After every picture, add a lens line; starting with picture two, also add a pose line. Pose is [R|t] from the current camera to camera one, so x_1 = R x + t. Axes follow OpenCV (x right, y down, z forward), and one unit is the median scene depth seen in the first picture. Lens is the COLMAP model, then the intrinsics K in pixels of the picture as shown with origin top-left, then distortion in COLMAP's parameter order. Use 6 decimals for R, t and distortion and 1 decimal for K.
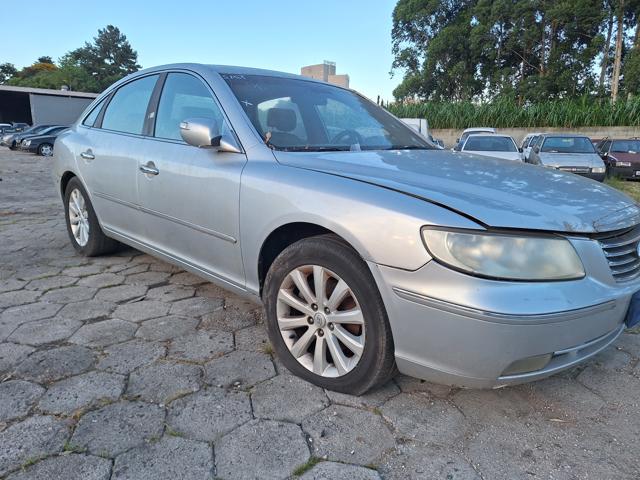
lens RADIAL K [[437.3, 0, 320.0], [0, 437.3, 240.0], [0, 0, 1]] dist [0.011356, -0.016291]
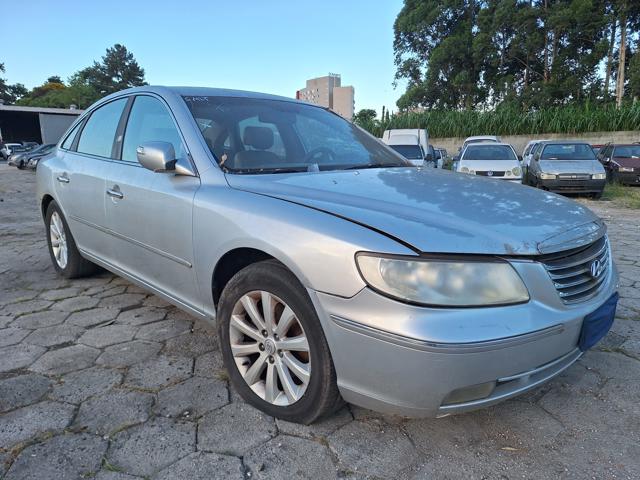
lens RADIAL K [[435.3, 0, 333.5], [0, 435.3, 240.9], [0, 0, 1]] dist [-0.001617, -0.002238]
pose [[0.999635, -0.020557, -0.017544, 0.157742], [0.020280, 0.999669, -0.015847, -0.033925], [0.017864, 0.015485, 0.999720, 0.024685]]
